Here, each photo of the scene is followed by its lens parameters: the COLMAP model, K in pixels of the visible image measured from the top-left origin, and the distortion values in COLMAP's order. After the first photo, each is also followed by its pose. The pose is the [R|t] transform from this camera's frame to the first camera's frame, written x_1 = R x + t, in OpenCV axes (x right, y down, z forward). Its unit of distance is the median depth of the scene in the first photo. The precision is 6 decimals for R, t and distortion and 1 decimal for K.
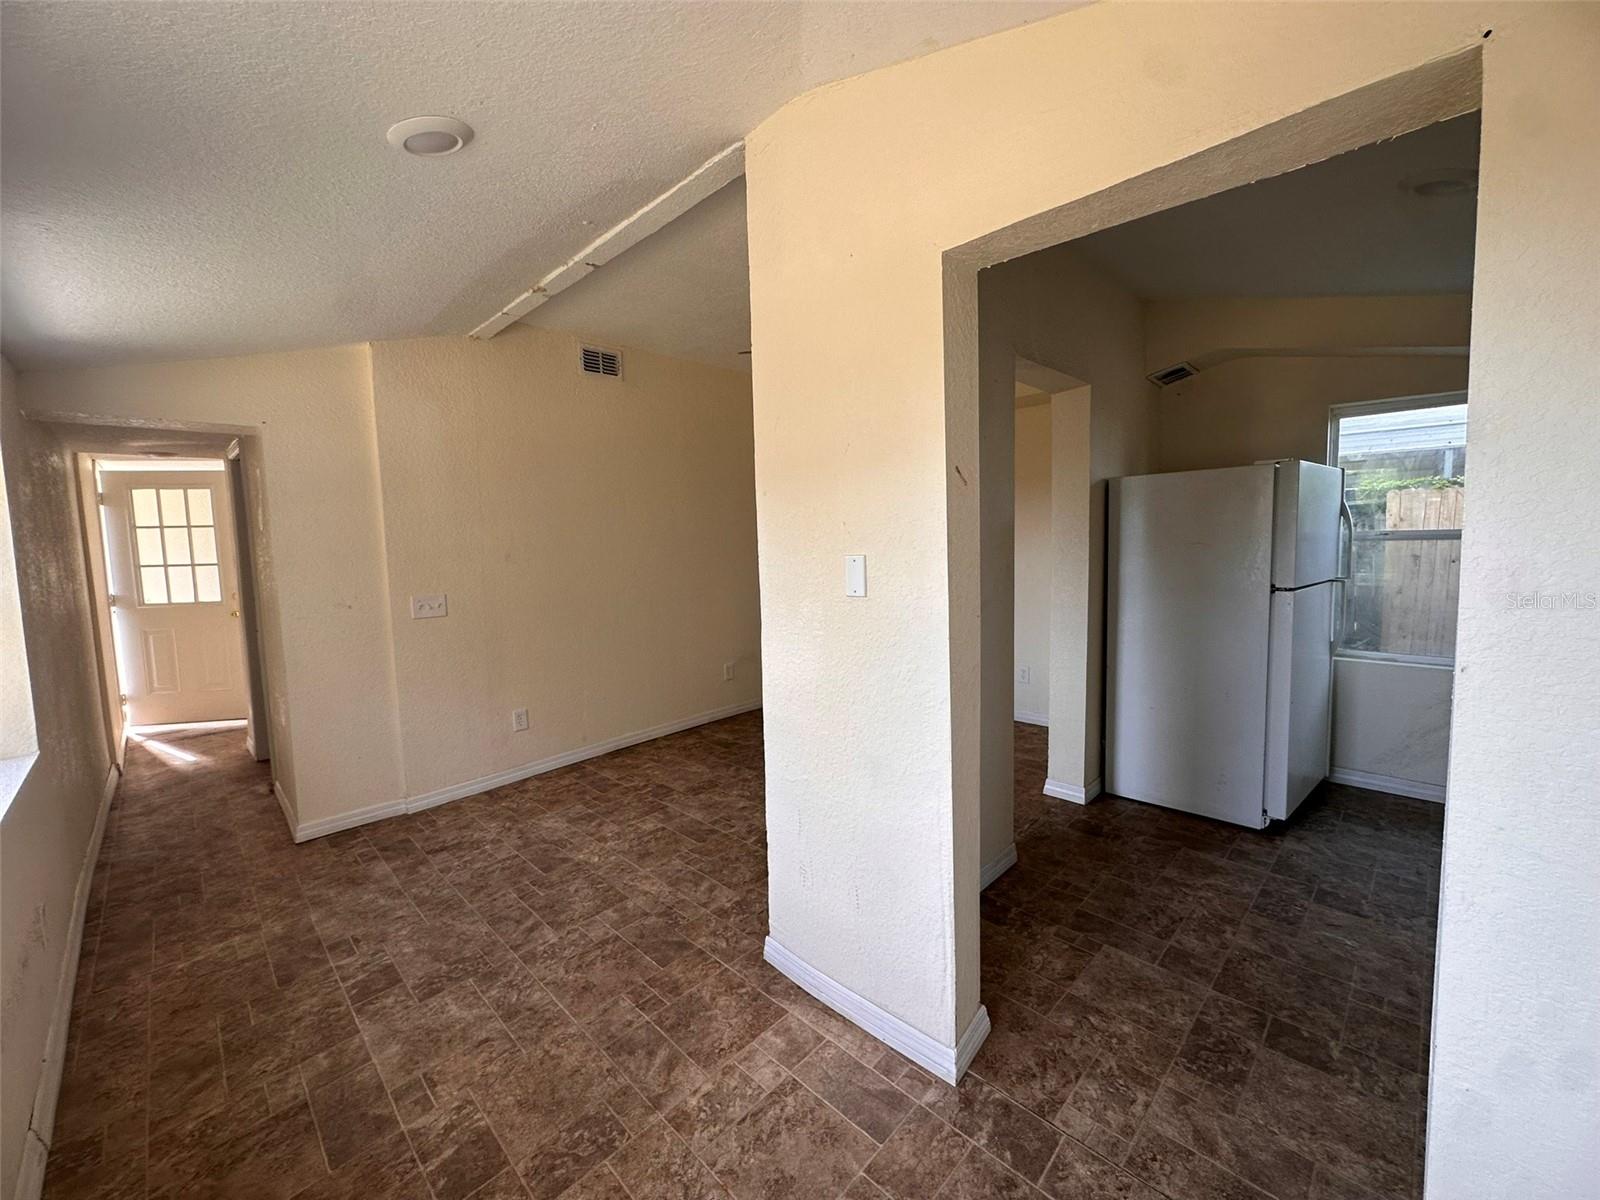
lens RADIAL K [[635.7, 0, 802.8], [0, 635.7, 603.2], [0, 0, 1]] dist [-0.003221, 0.000914]
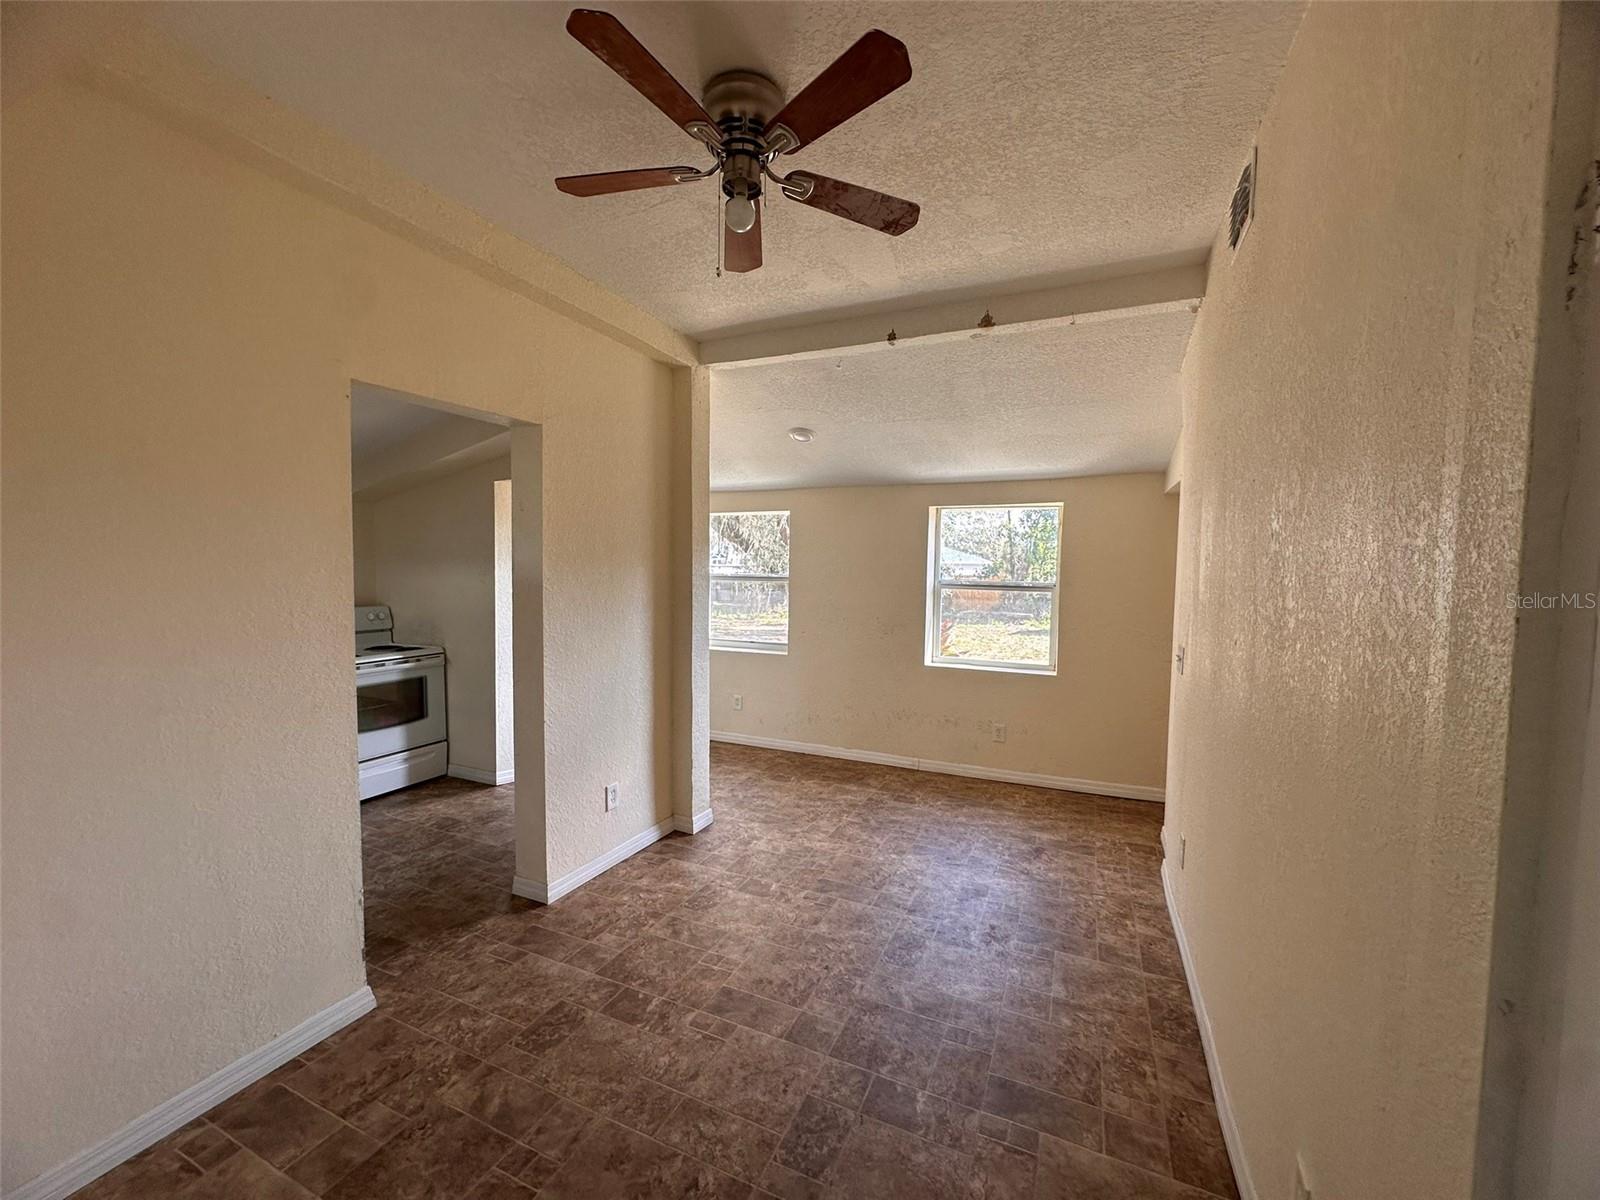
lens RADIAL K [[635.7, 0, 802.2], [0, 635.7, 598.5], [0, 0, 1]] dist [-0.003221, 0.000914]
pose [[-0.939492, 0.036190, -0.340653, 0.322702], [-0.018146, 0.987751, 0.154981, -0.368850], [0.342089, 0.151785, -0.927327, 2.987397]]
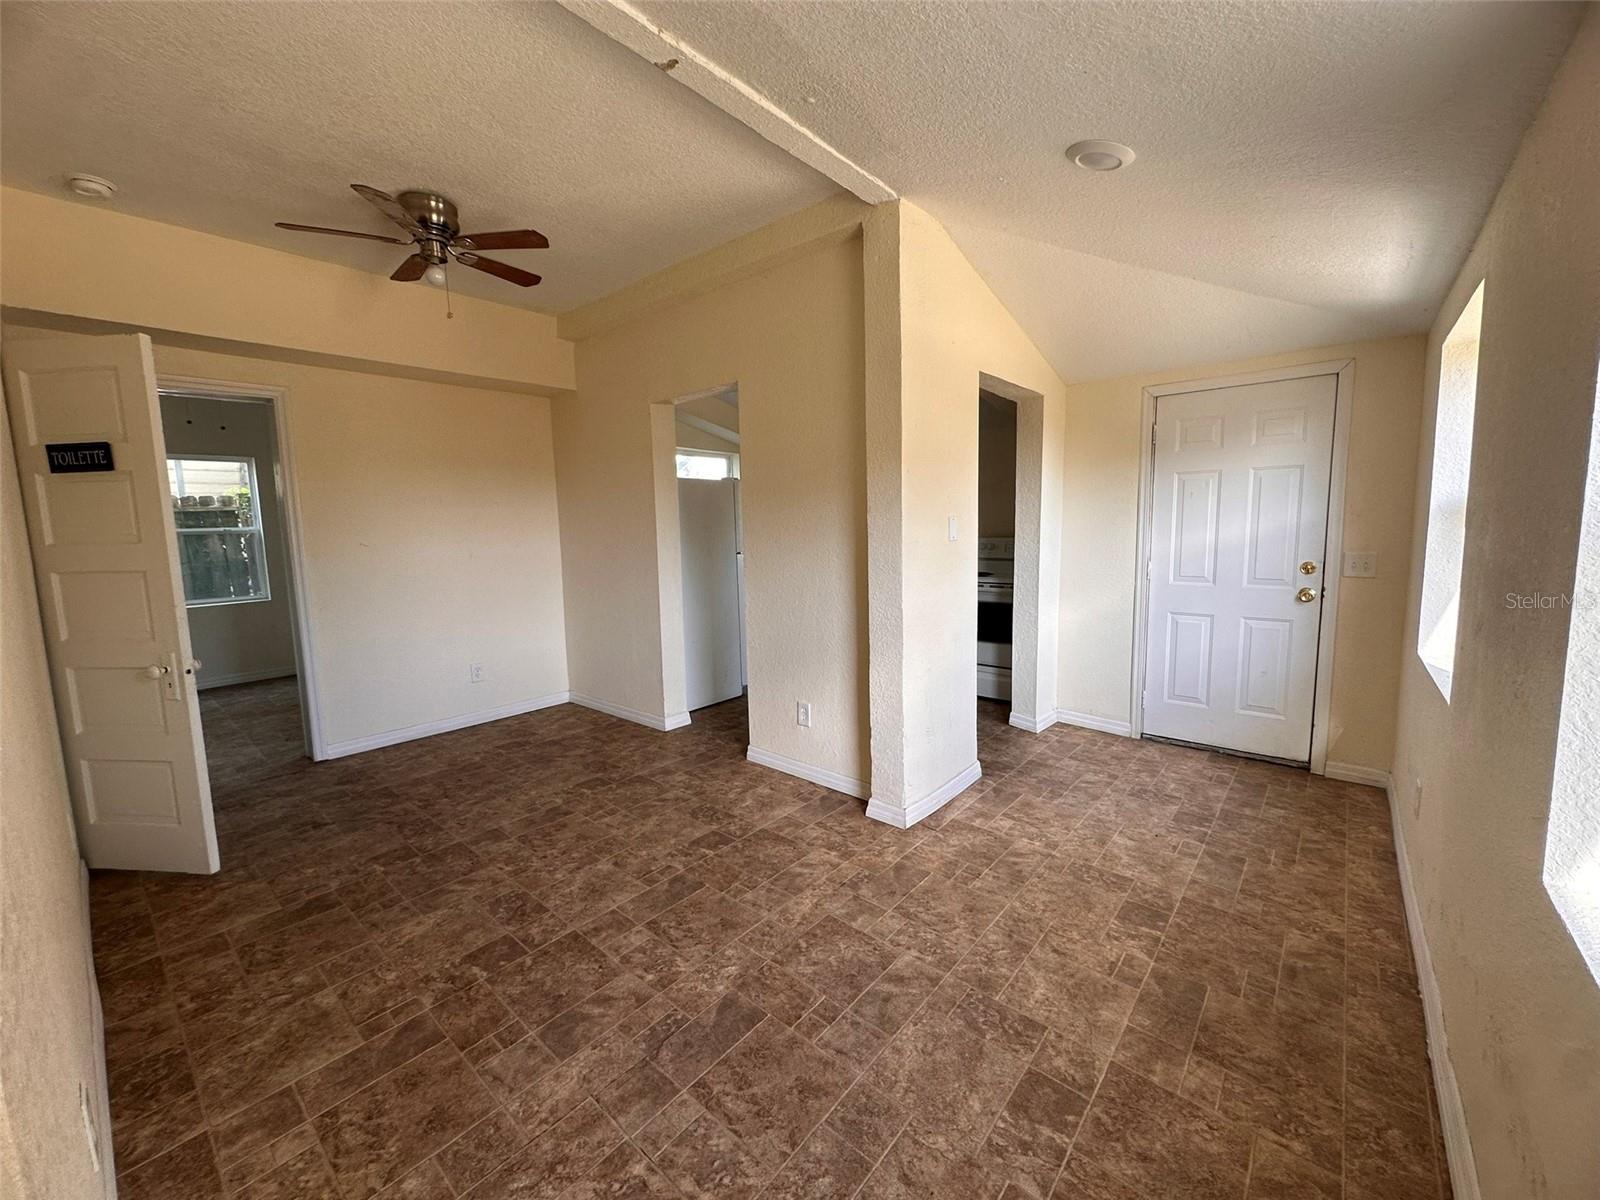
lens RADIAL K [[635.7, 0, 796.0], [0, 635.7, 603.3], [0, 0, 1]] dist [-0.003221, 0.000914]
pose [[-0.062584, -0.094404, 0.993565, -1.477246], [0.123857, 0.987086, 0.101590, -0.063116], [-0.990325, 0.129418, -0.050083, 1.401539]]
